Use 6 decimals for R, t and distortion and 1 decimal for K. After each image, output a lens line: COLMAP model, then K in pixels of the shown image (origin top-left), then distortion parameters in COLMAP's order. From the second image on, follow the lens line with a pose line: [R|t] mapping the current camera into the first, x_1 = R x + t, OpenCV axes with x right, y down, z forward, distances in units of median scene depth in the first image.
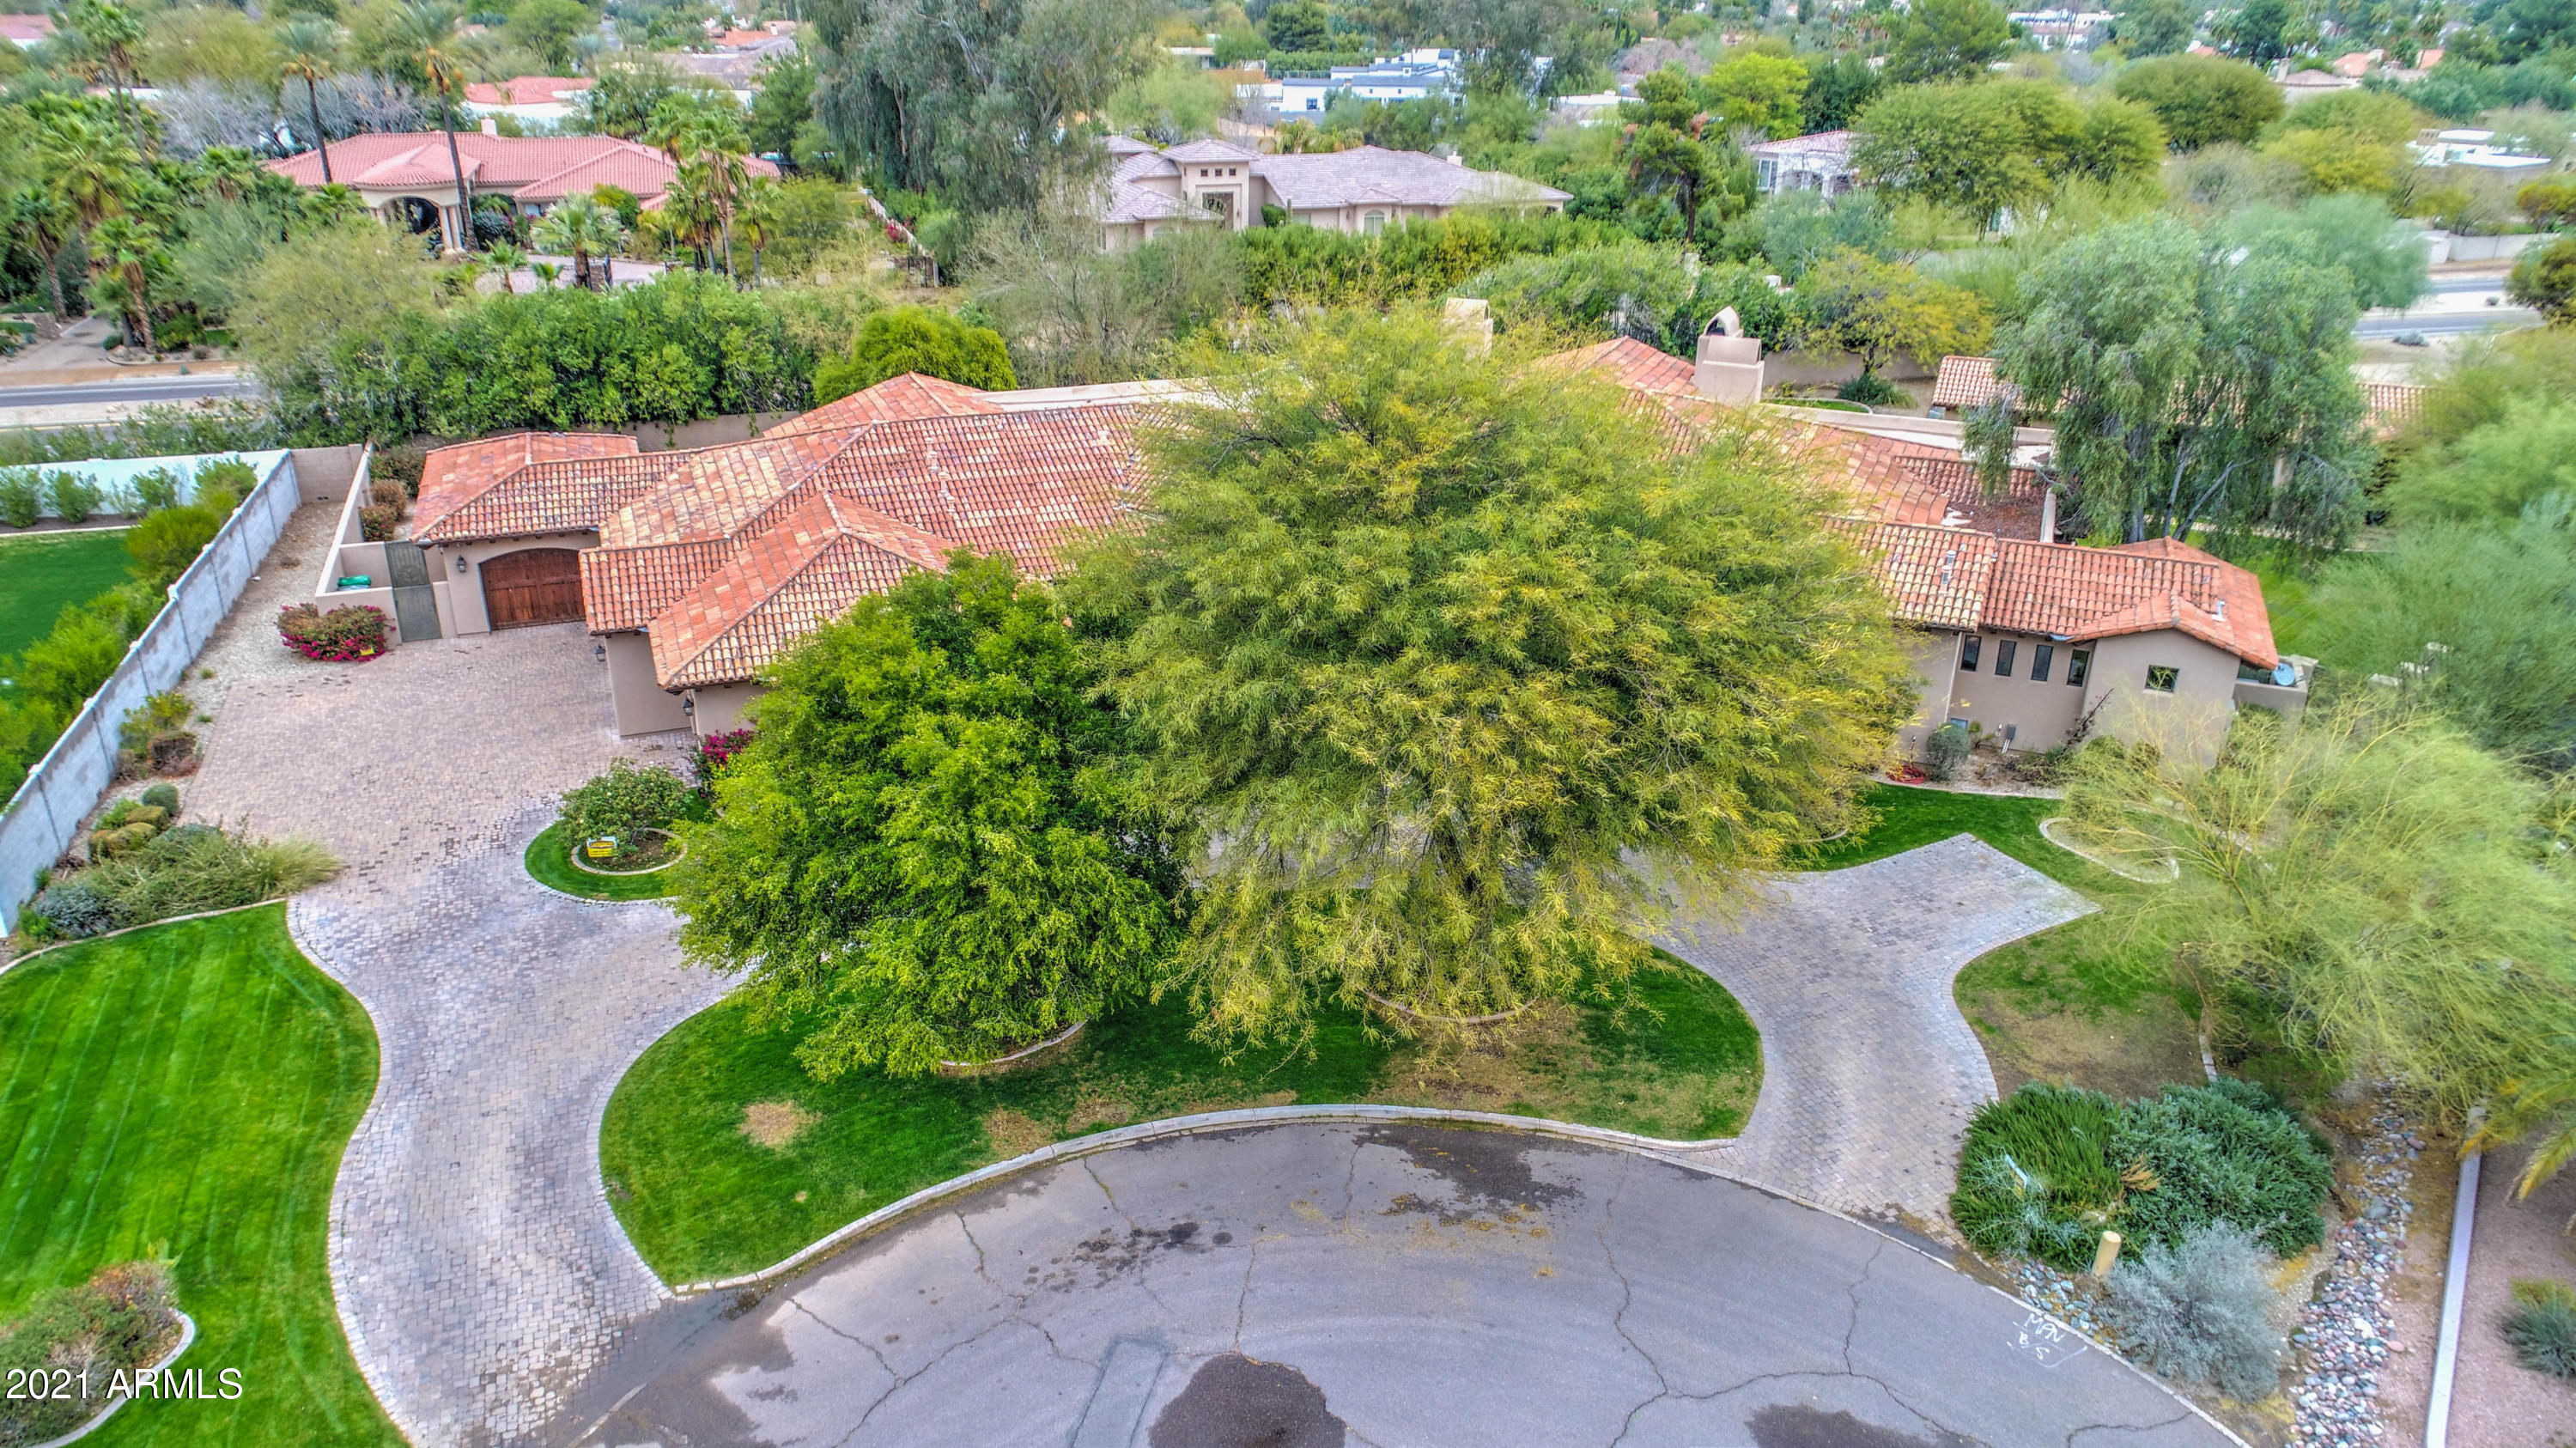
lens RADIAL K [[1786.0, 0, 1320.9], [0, 1786.0, 680.3], [0, 0, 1]] dist [-0.001508, -0.000150]
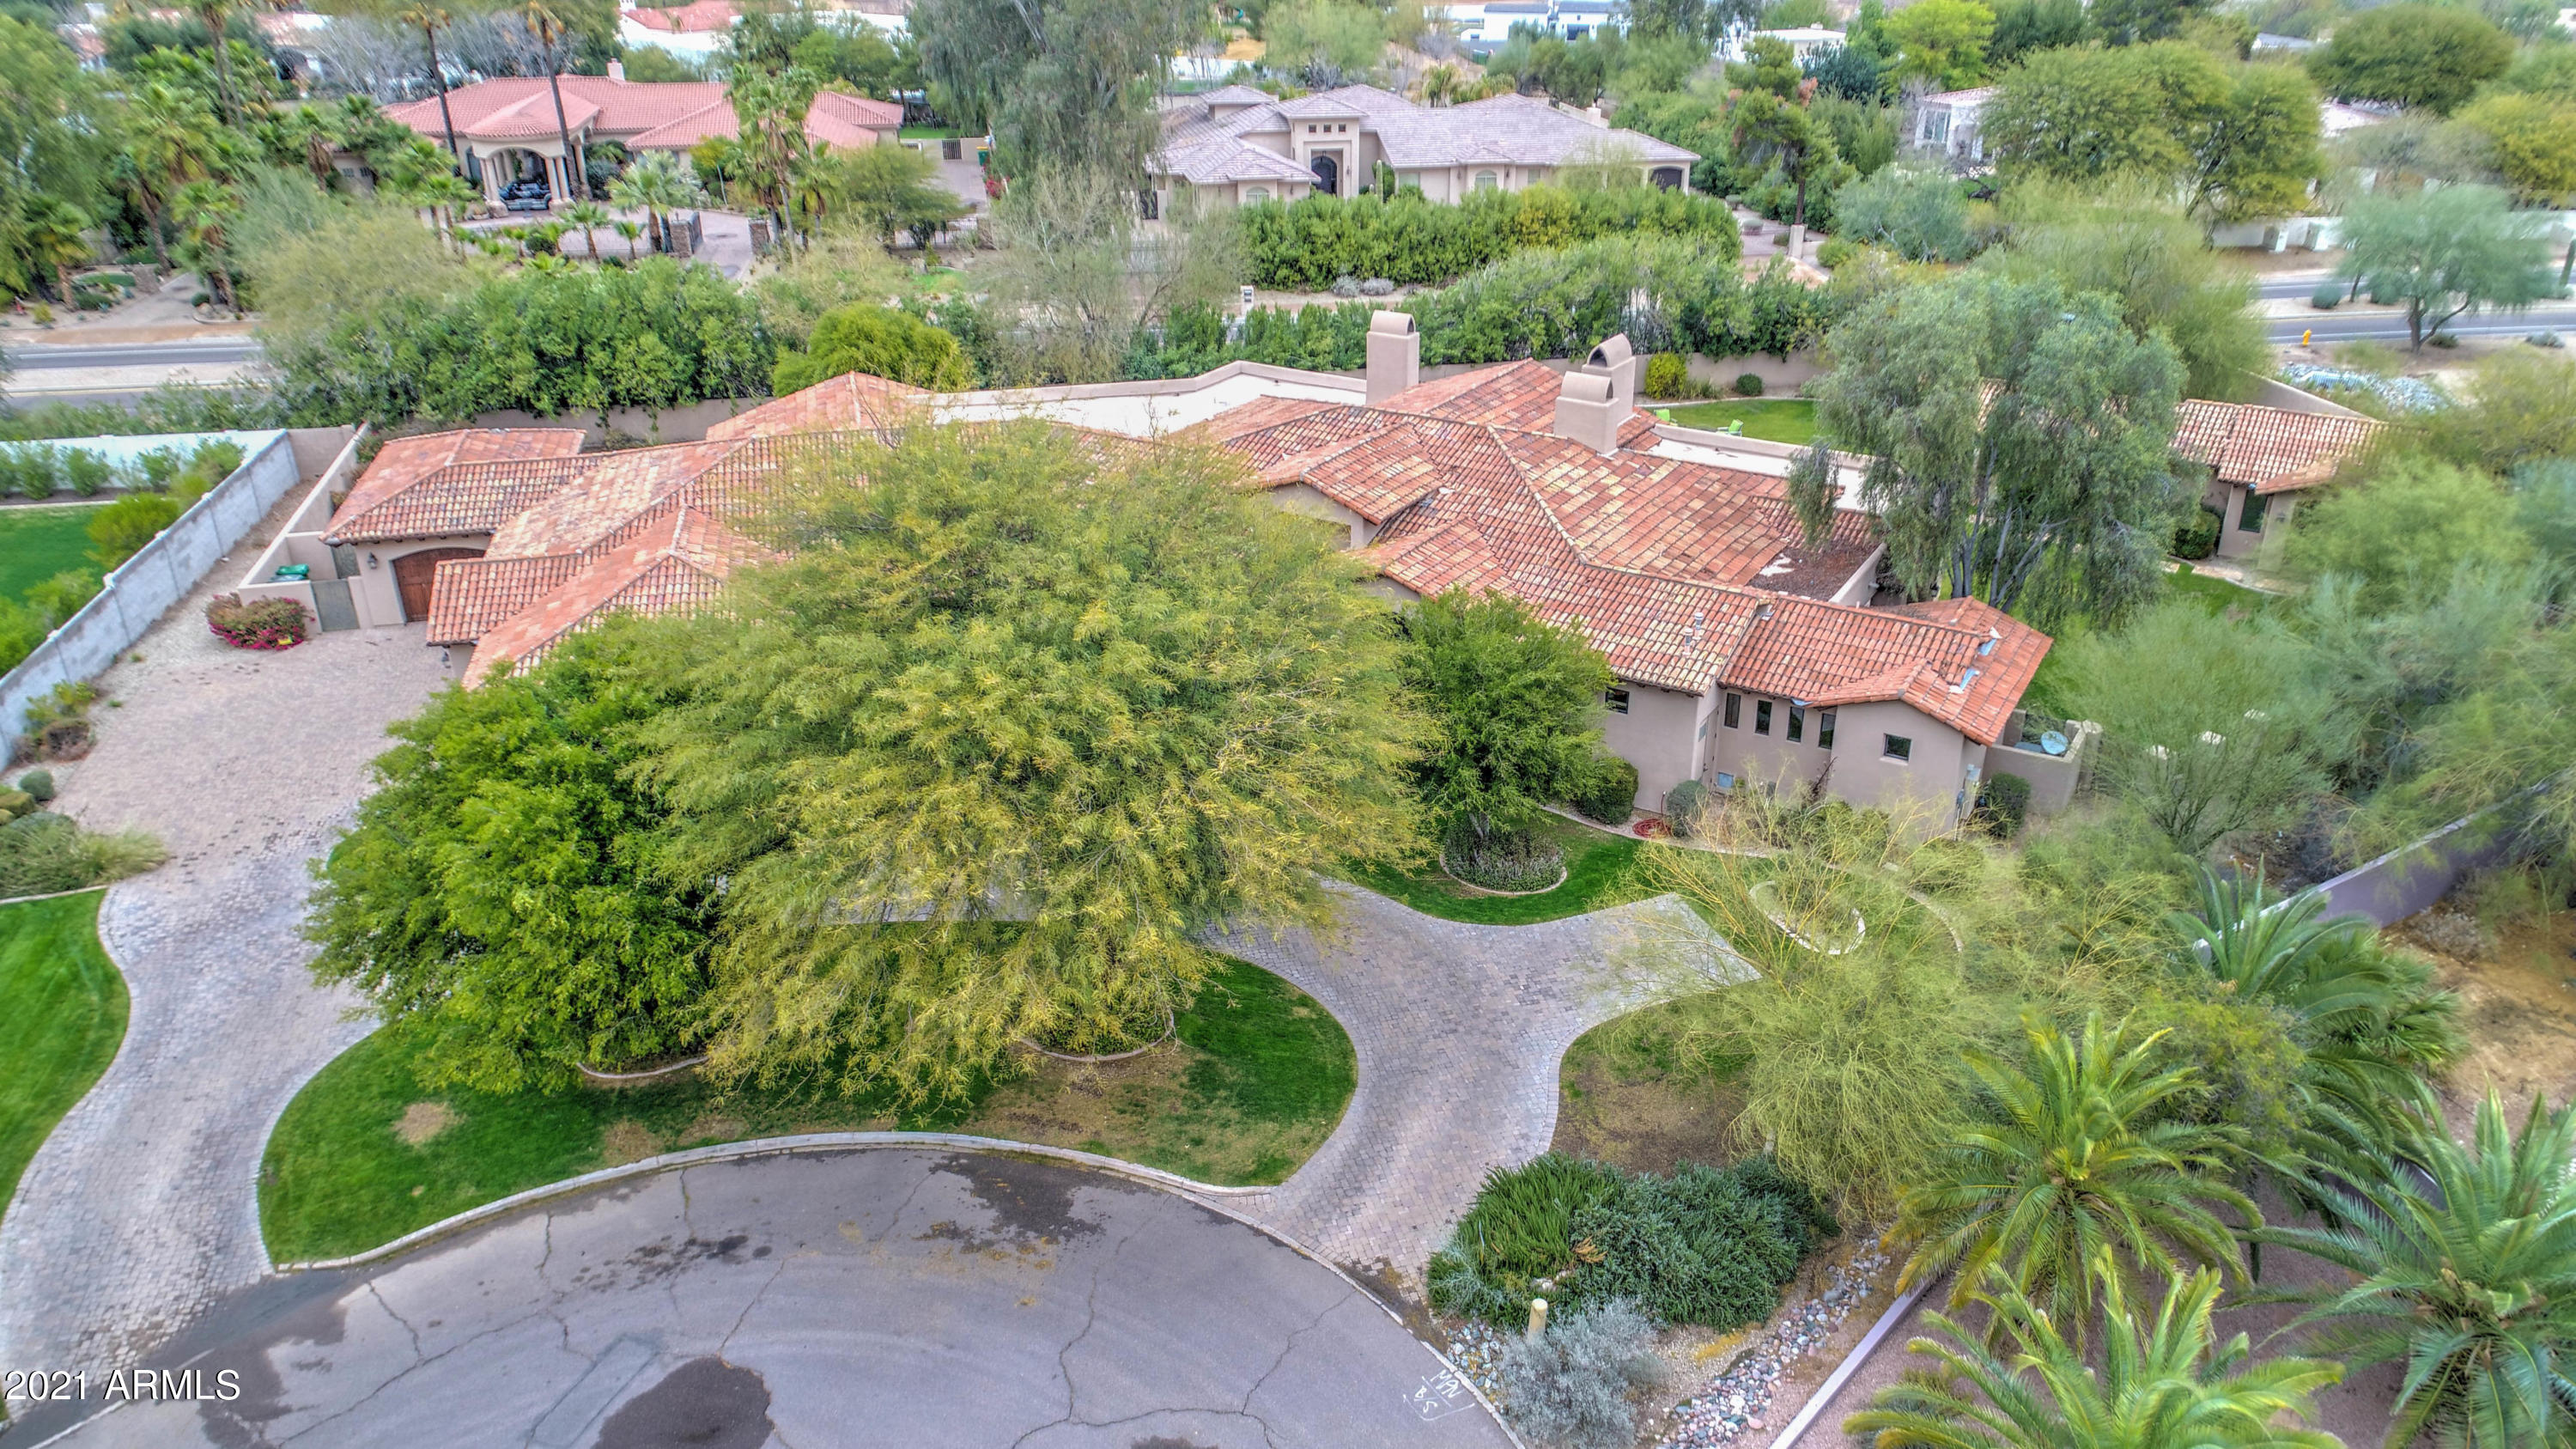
lens RADIAL K [[1869.7, 0, 1473.5], [0, 1869.7, 714.9], [0, 0, 1]] dist [-0.002005, 0.002086]
pose [[0.995816, 0.040548, -0.081891, 0.318284], [-0.035798, 0.997636, 0.058664, -0.073354], [0.084076, -0.055487, 0.994913, -0.075389]]
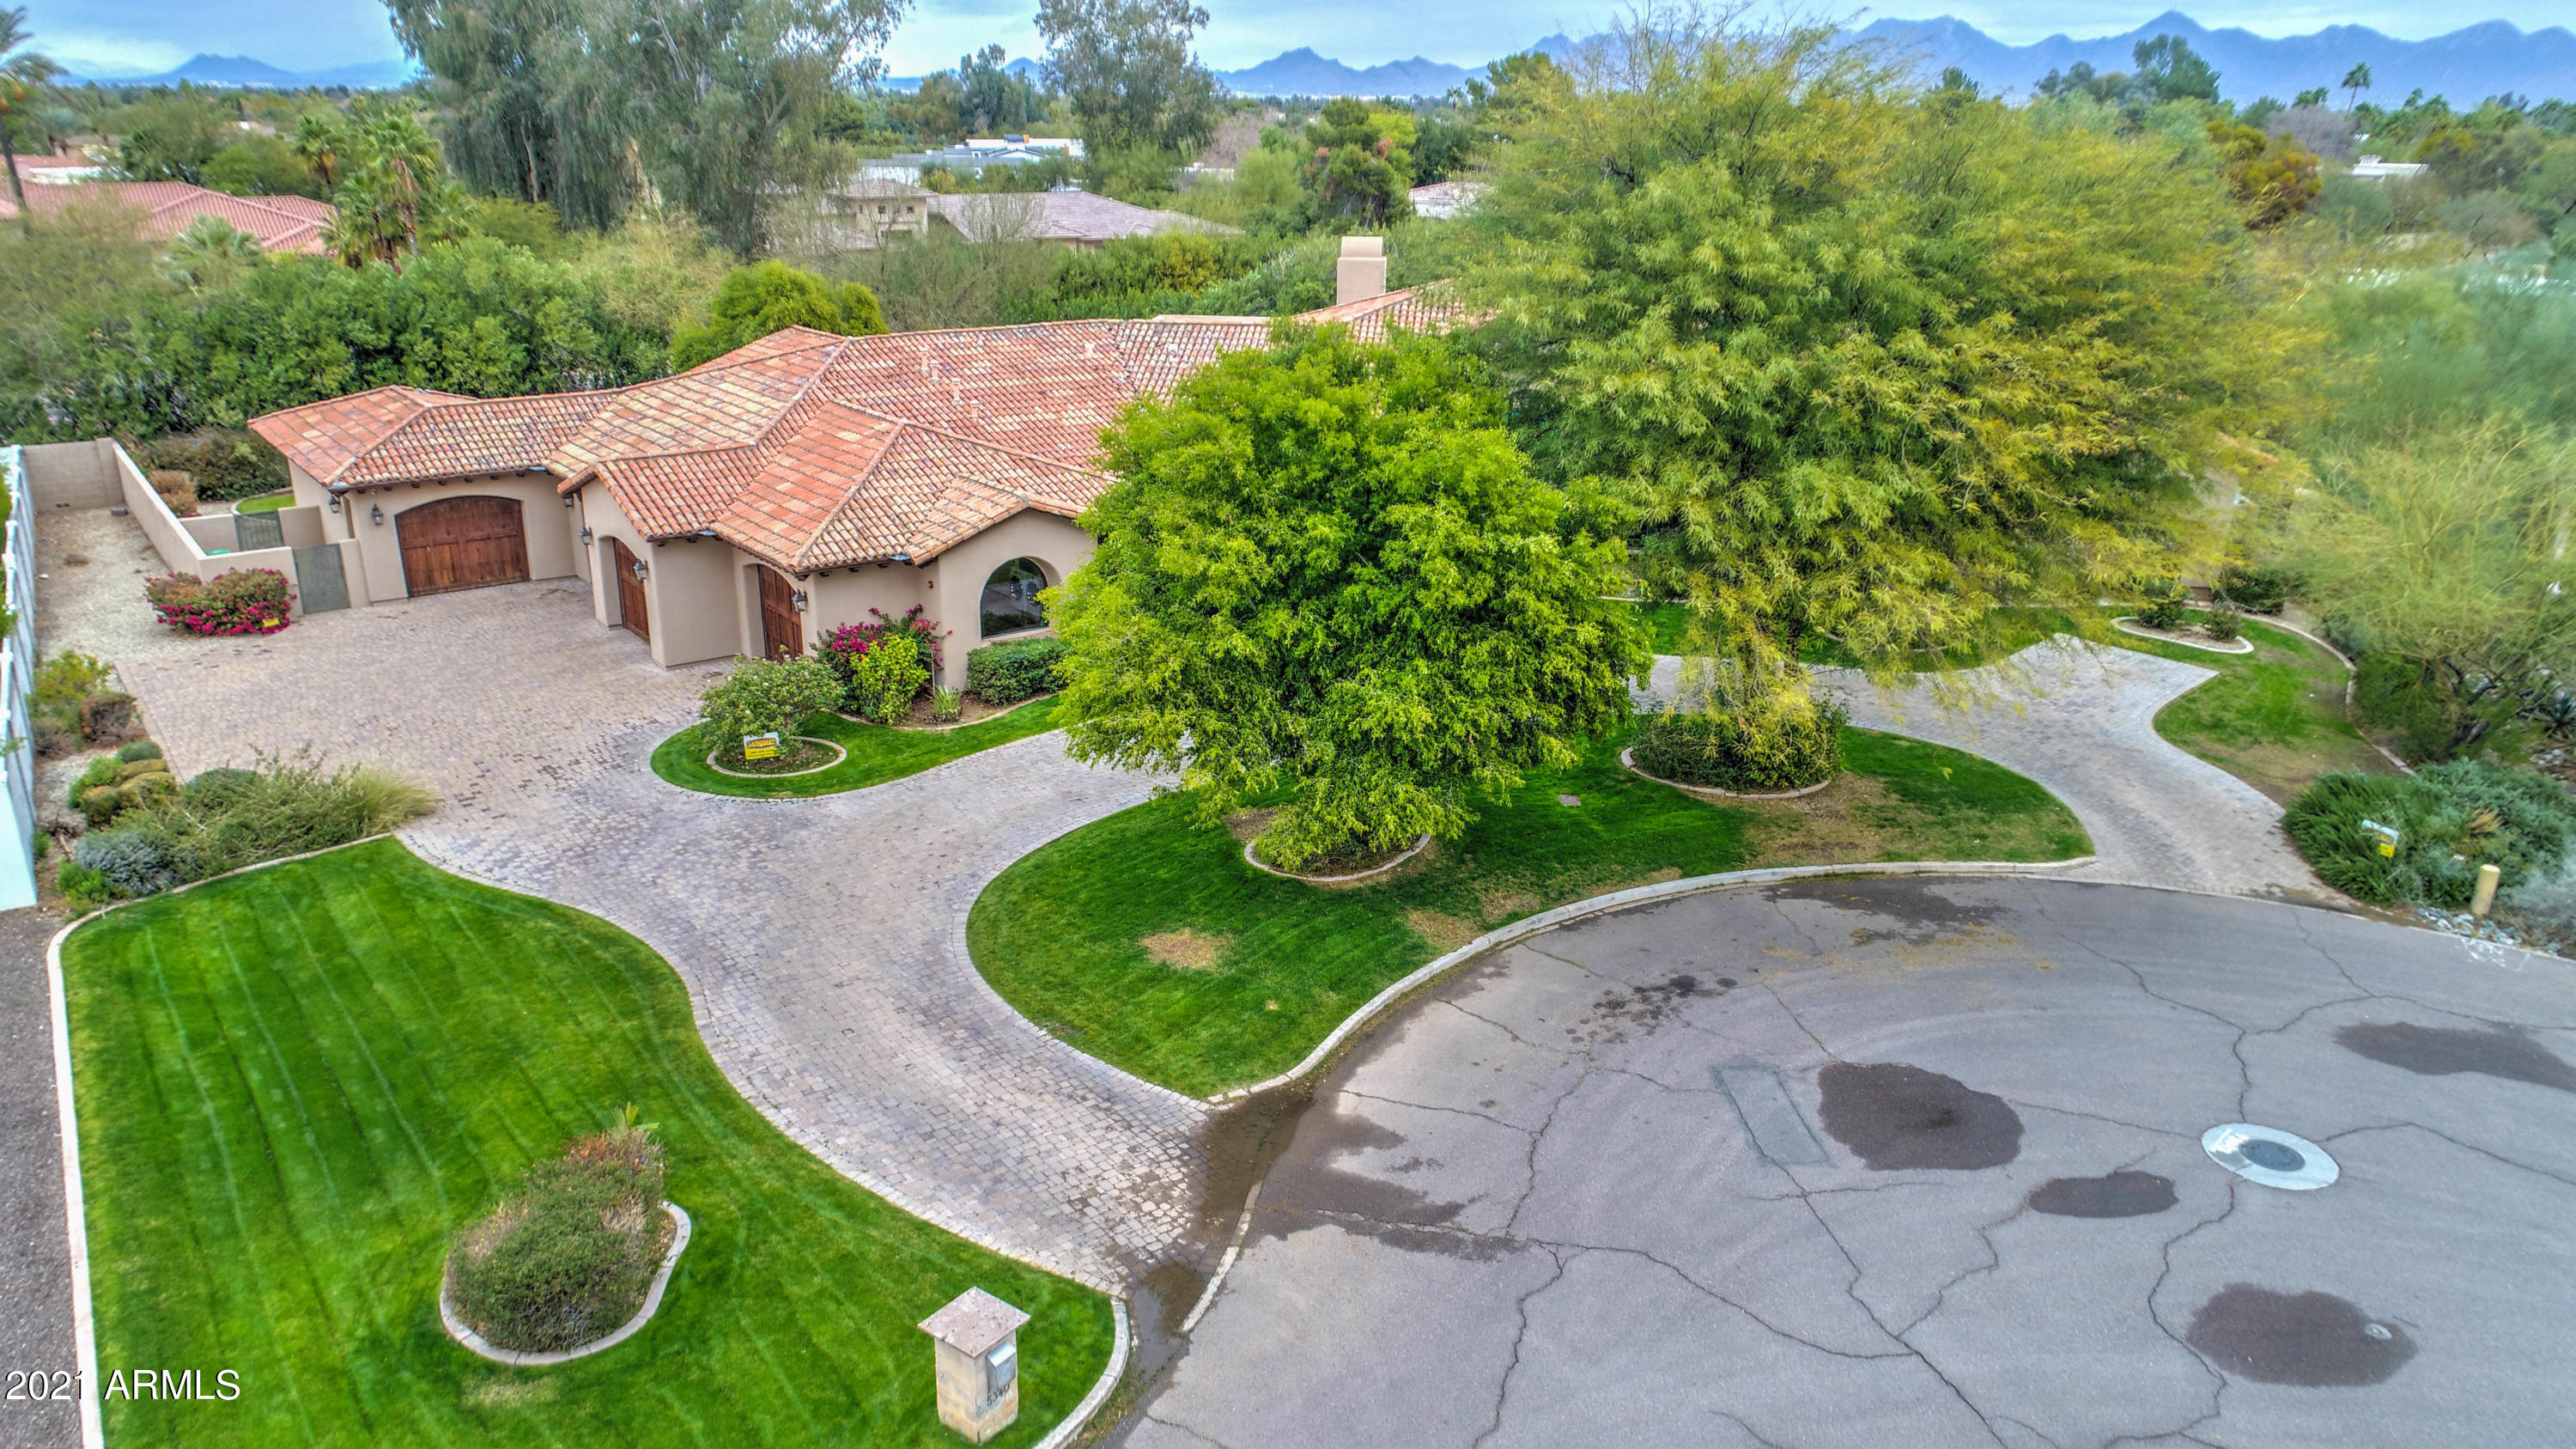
lens RADIAL K [[1776.7, 0, 1279.0], [0, 1776.7, 736.0], [0, 0, 1]] dist [-0.000903, -0.002839]
pose [[0.962698, -0.090689, 0.254928, -0.344310], [0.101353, 0.994428, -0.028983, 0.125472], [-0.250880, 0.053740, 0.966525, 0.097509]]
